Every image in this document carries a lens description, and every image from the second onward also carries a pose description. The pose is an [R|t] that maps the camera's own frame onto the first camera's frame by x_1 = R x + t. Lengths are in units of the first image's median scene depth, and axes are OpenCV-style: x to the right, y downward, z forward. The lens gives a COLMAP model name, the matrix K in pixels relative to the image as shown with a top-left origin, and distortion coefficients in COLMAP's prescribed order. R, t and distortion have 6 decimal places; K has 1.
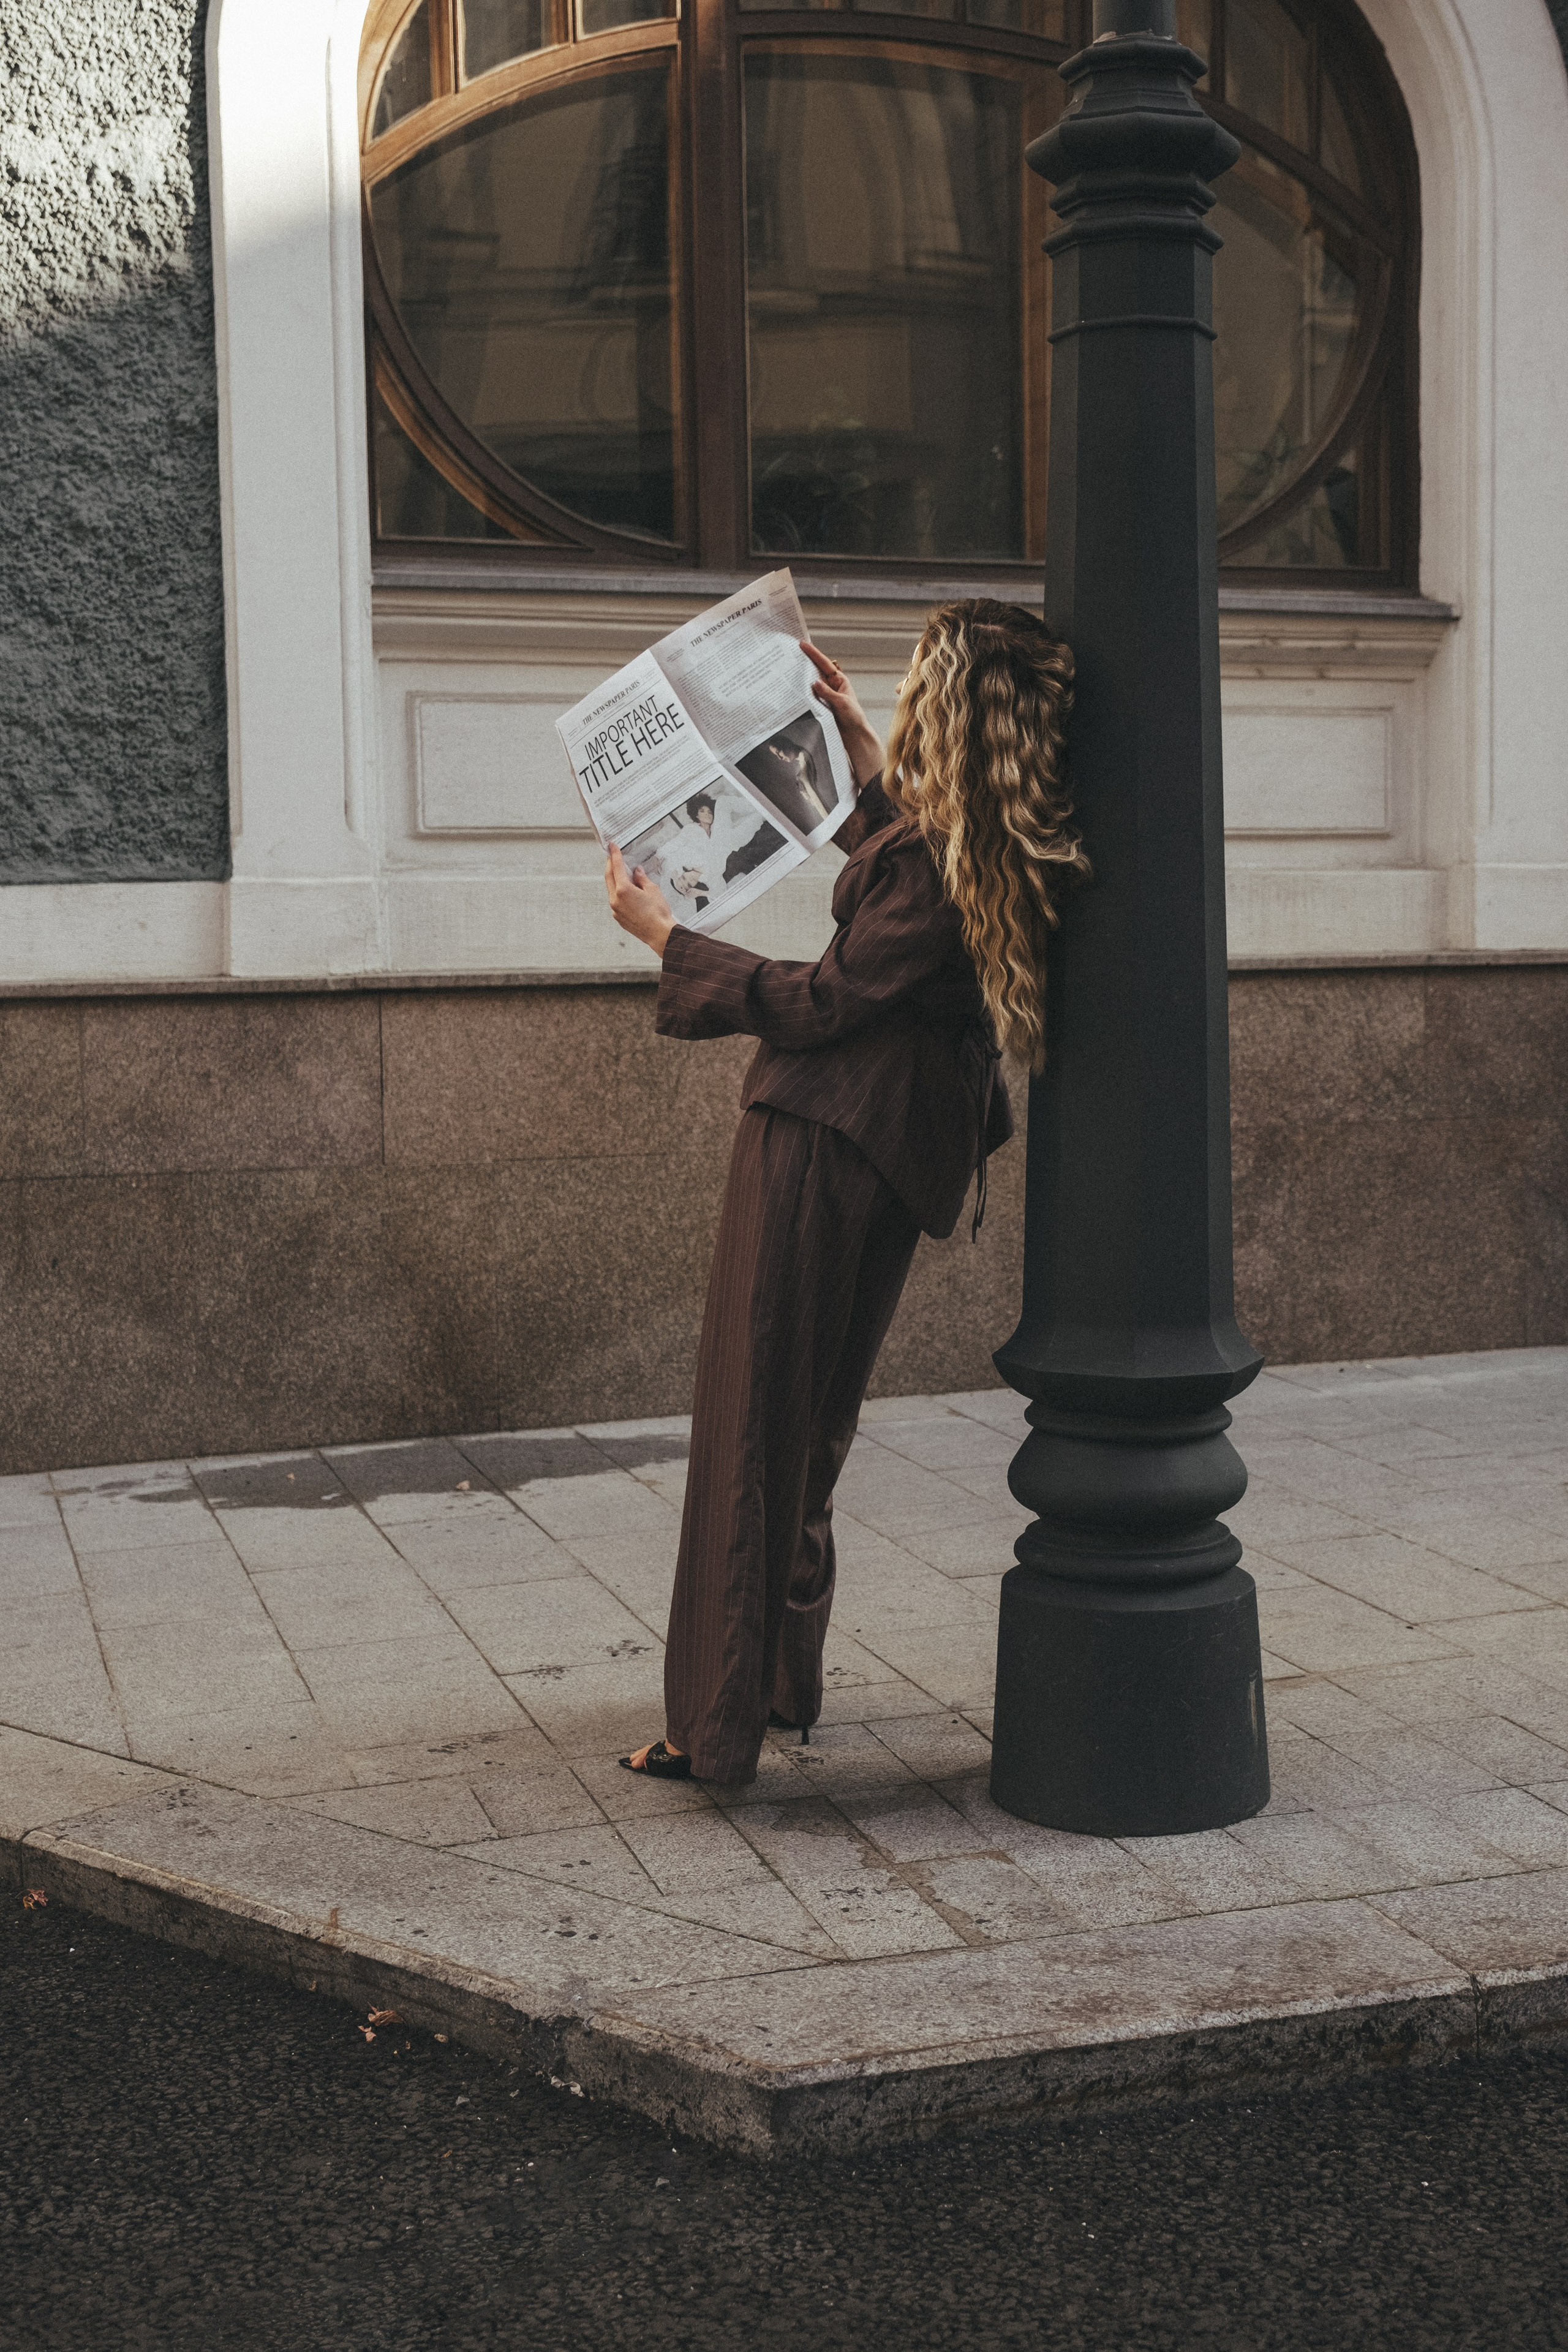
lens RADIAL K [[2861.3, 0, 778.9], [0, 2861.3, 1165.1], [0, 0, 1]] dist [-0.002724, 0.000000]
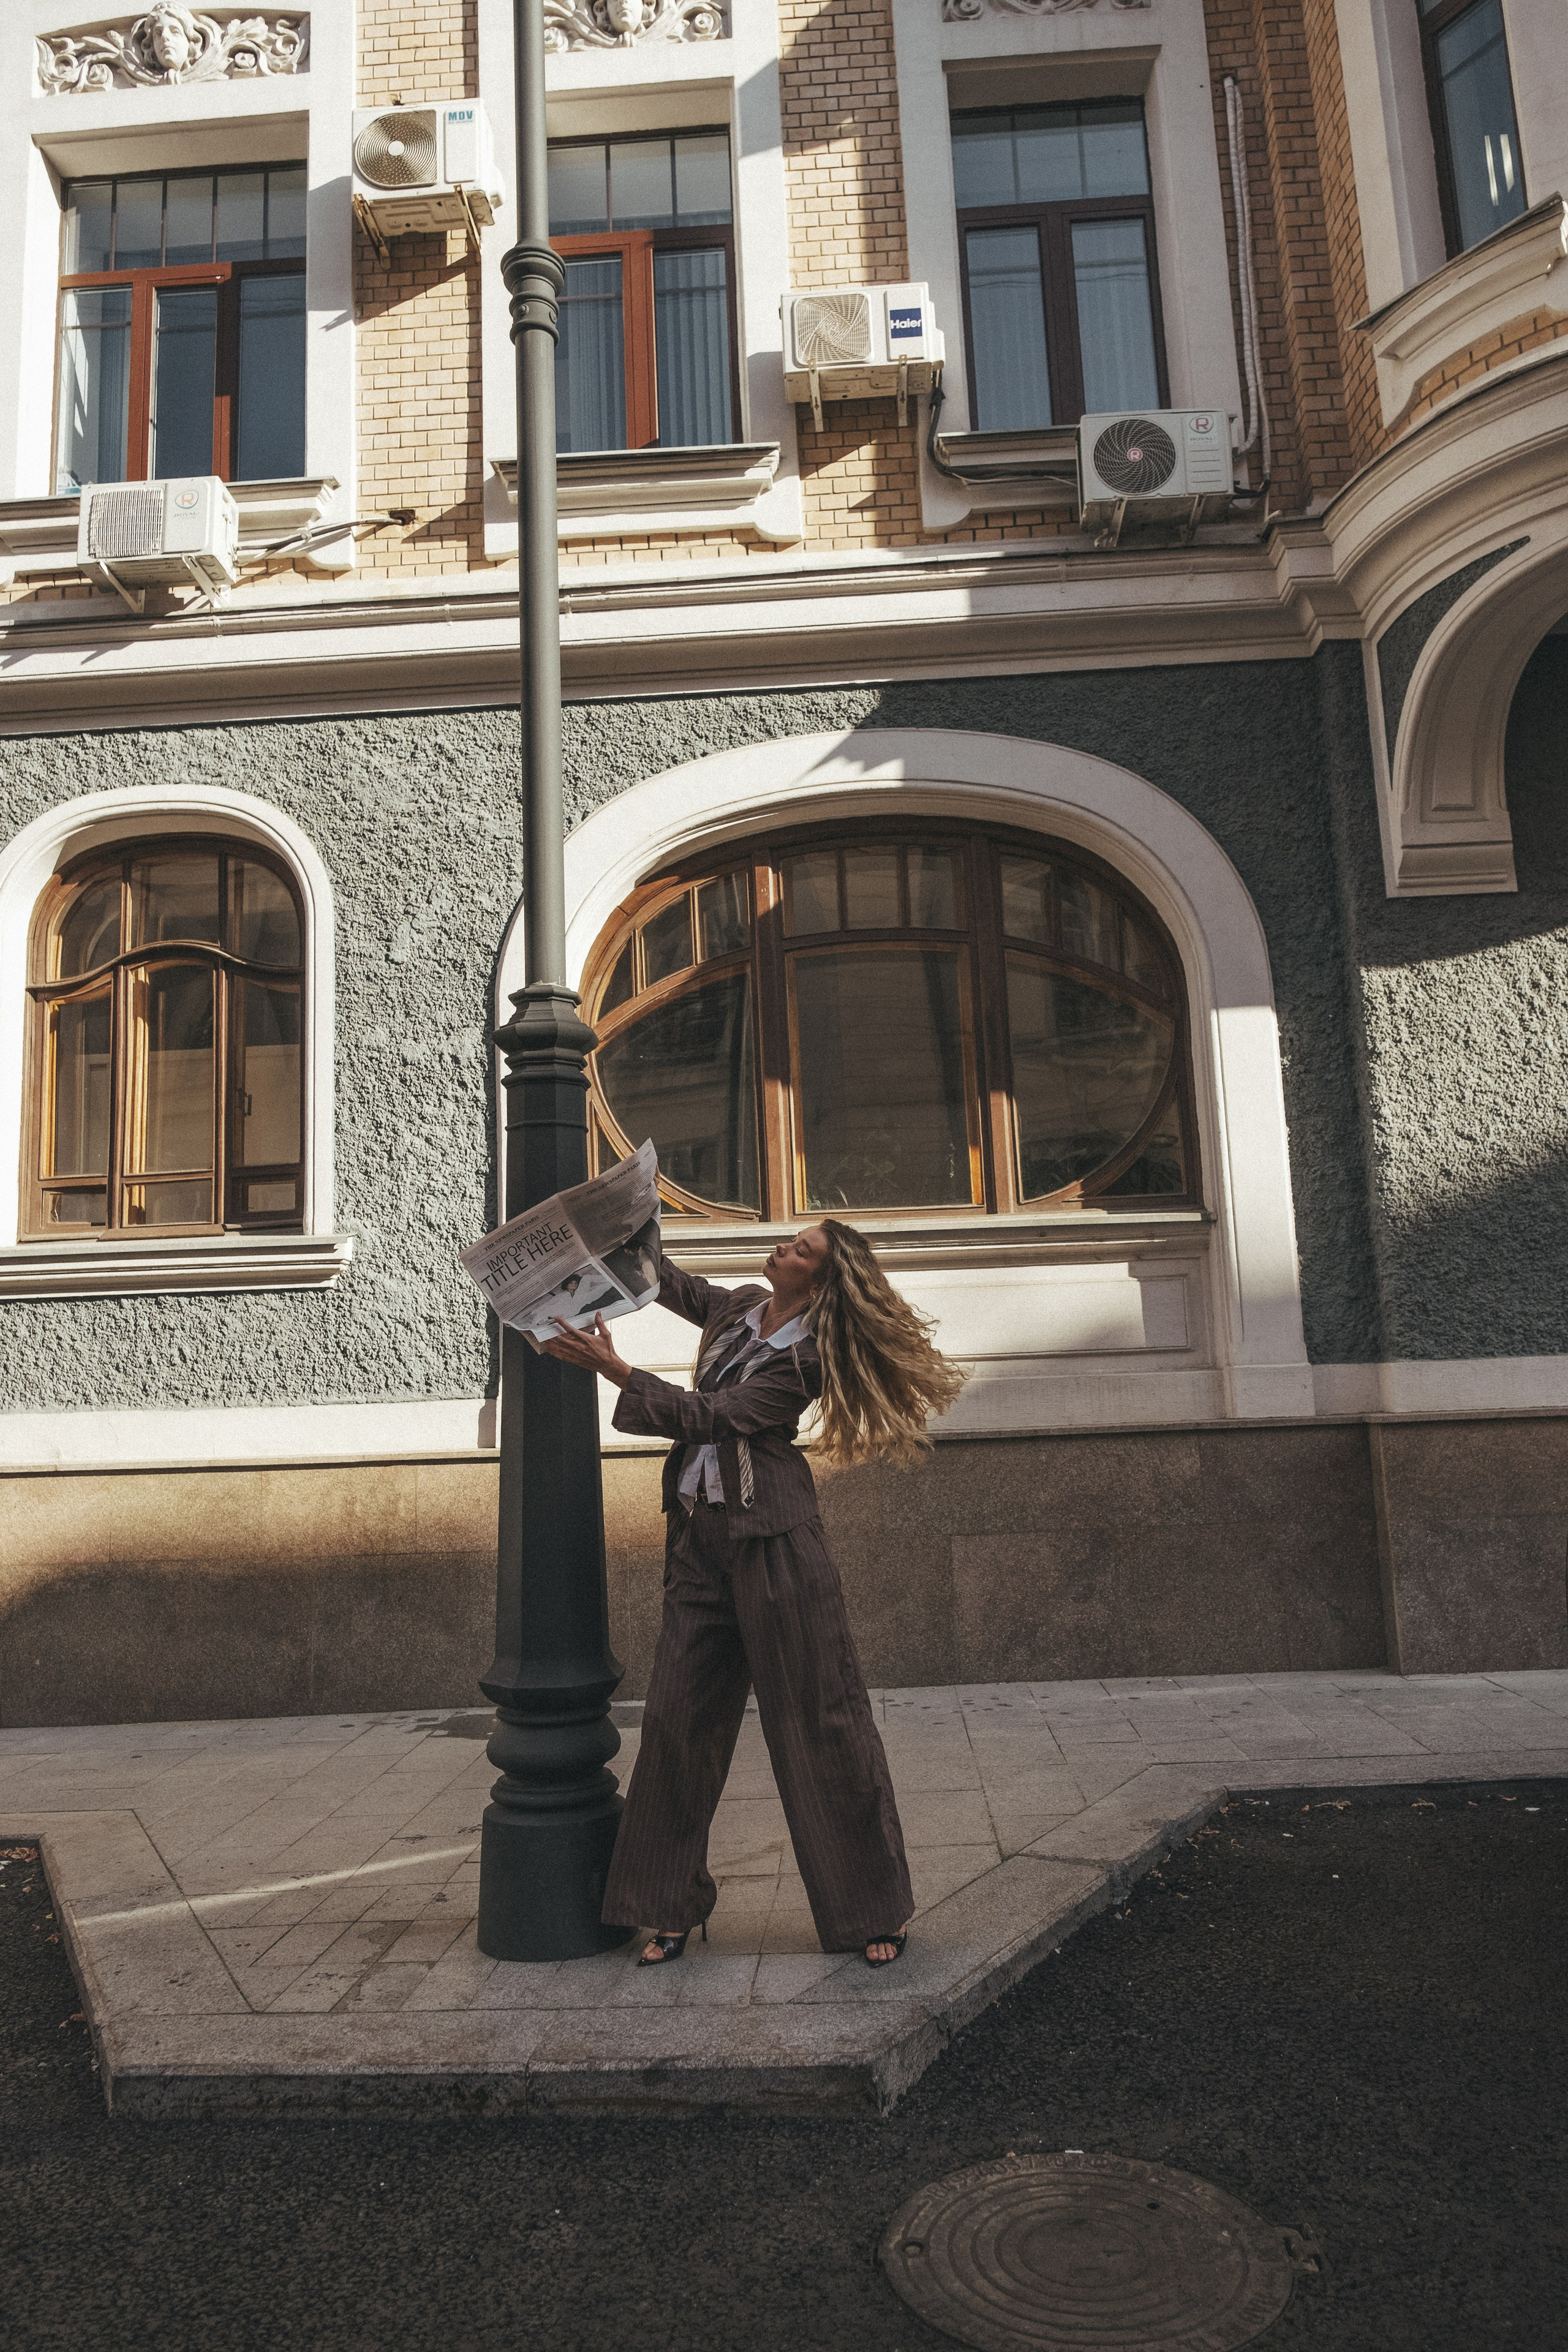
lens RADIAL K [[1615.1, 0, 774.4], [0, 1615.1, 1163.0], [0, 0, 1]] dist [-0.017954, 0.000685]
pose [[0.932634, -0.073386, -0.353281, 0.392779], [-0.006115, 0.975744, -0.218831, -0.016668], [0.360771, 0.206250, 0.909563, 0.036661]]
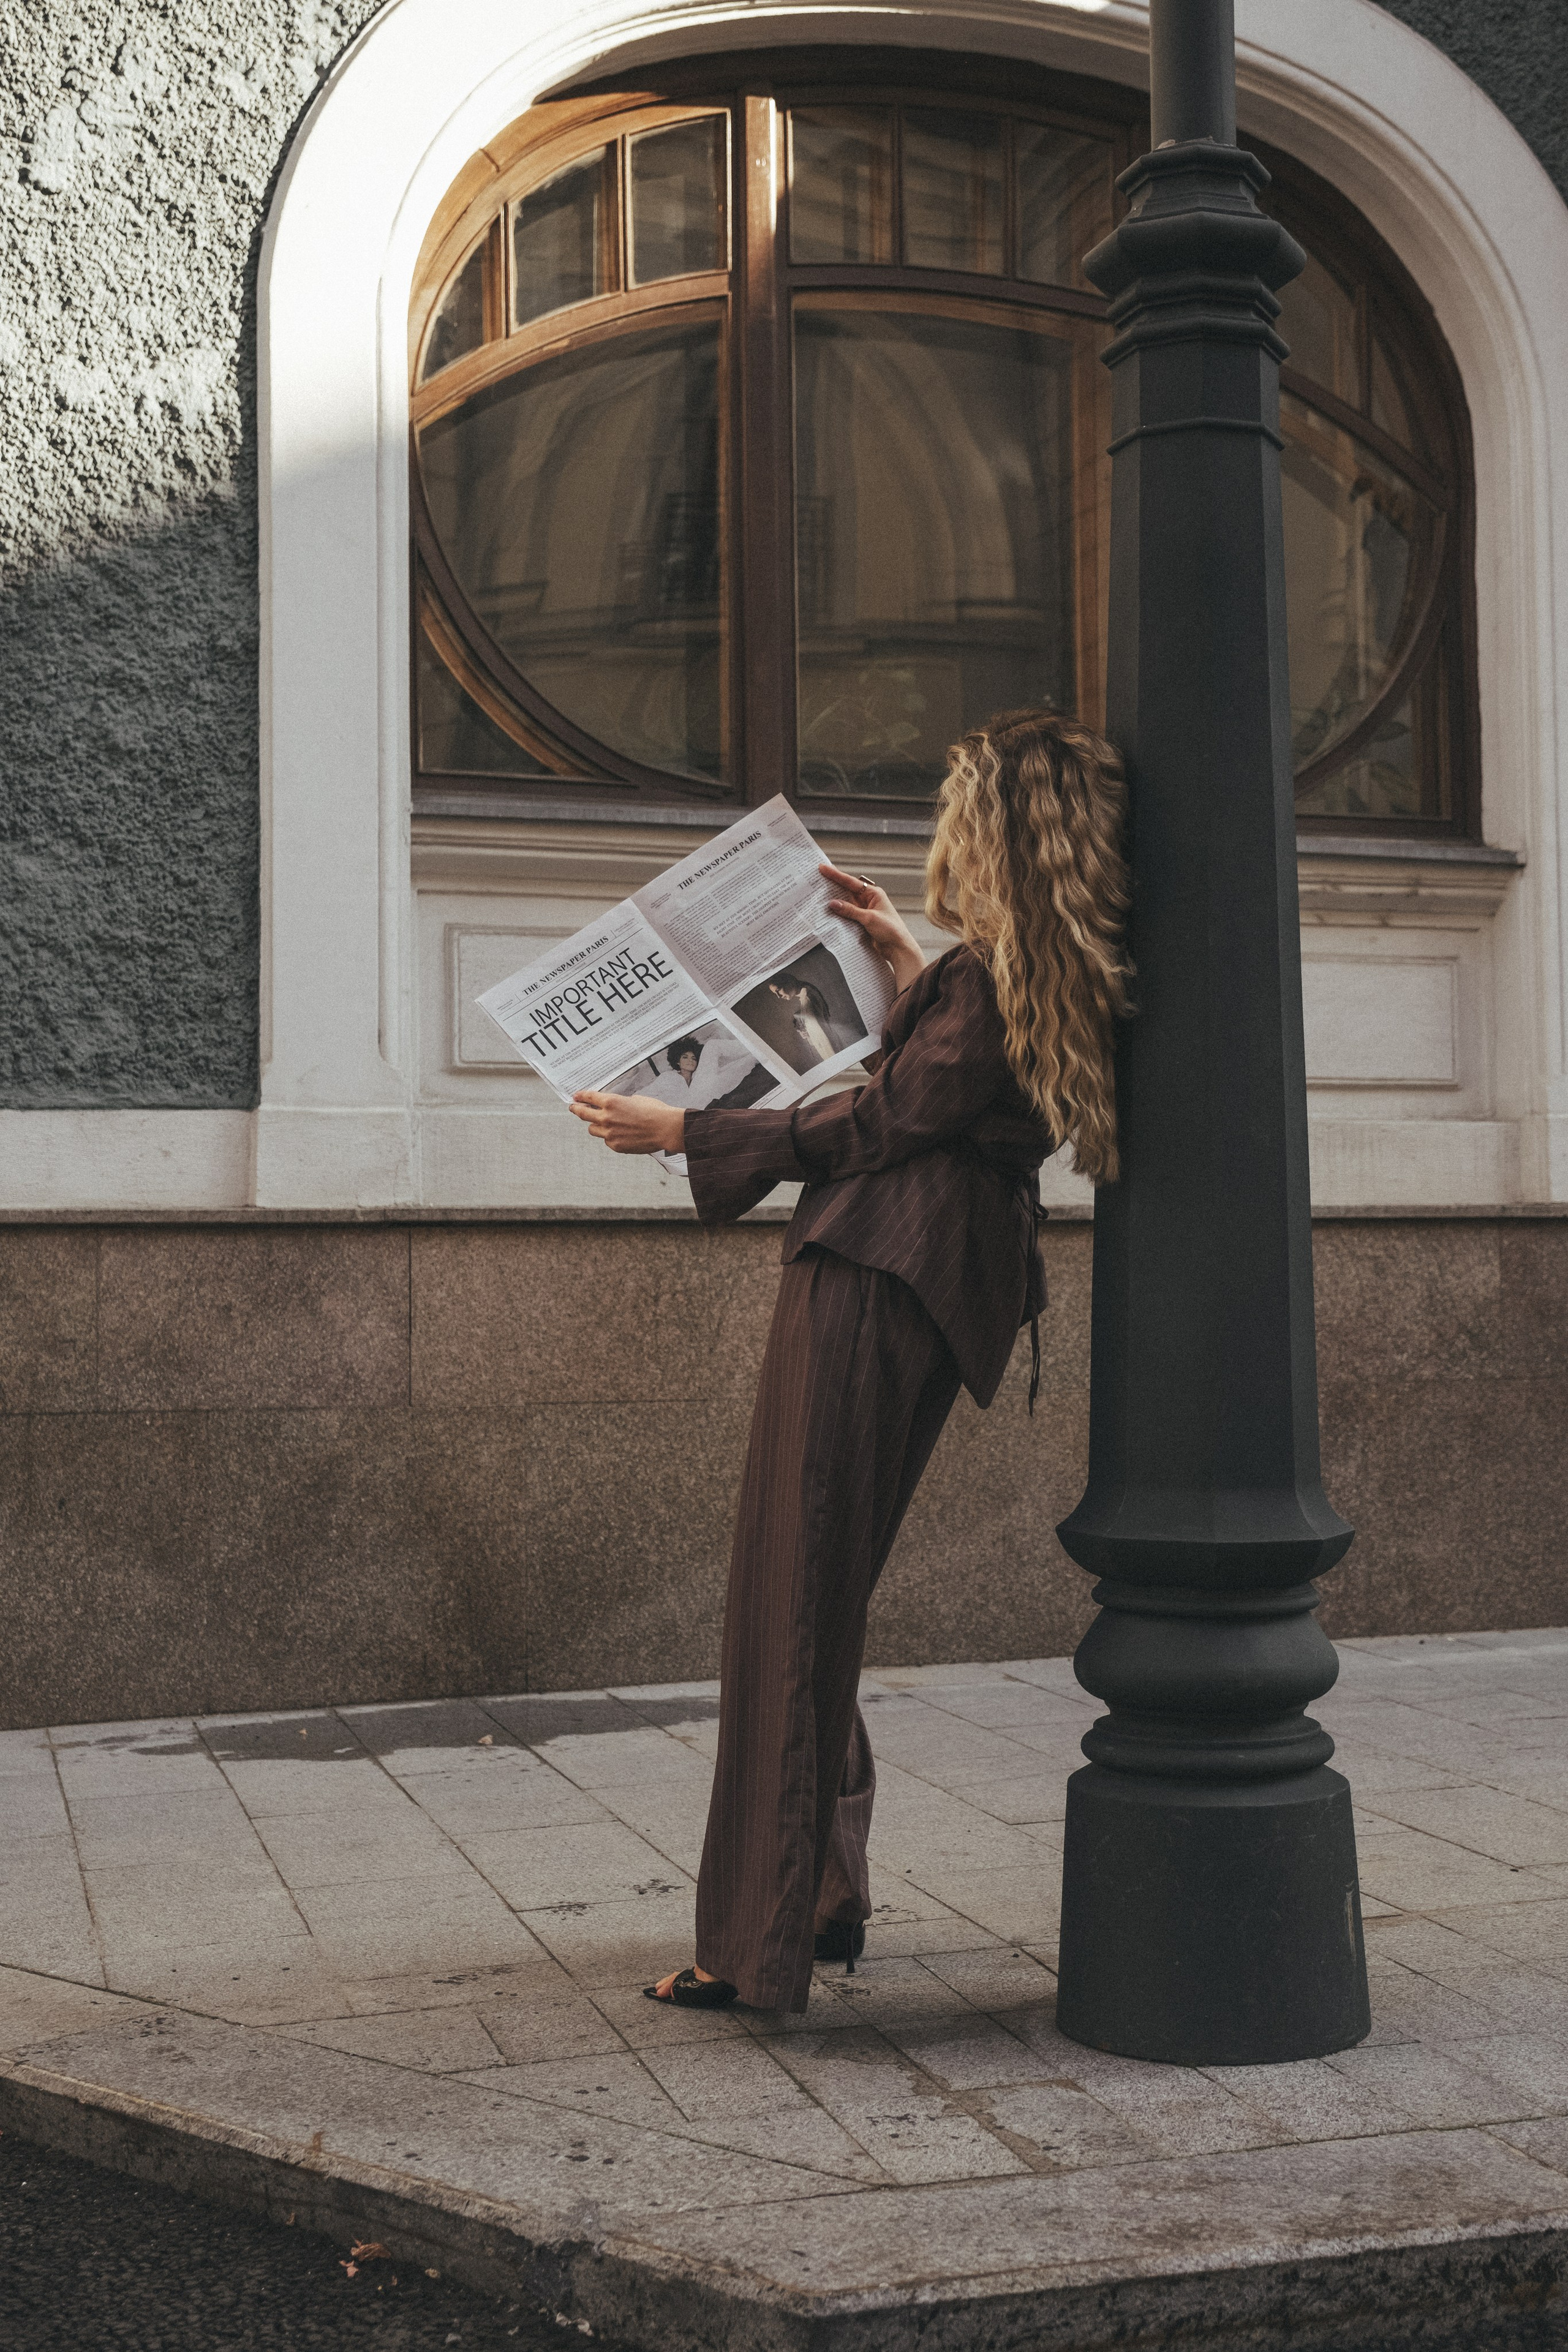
lens RADIAL K [[2861.3, 0, 776.9], [0, 2861.3, 1161.3], [0, 0, 1]] dist [-0.002724, 0.000000]
pose [[0.999829, 0.003606, -0.018141, 0.001044], [-0.005913, 0.991661, -0.128741, 0.042560], [0.017526, 0.128827, 0.991512, 0.048060]]
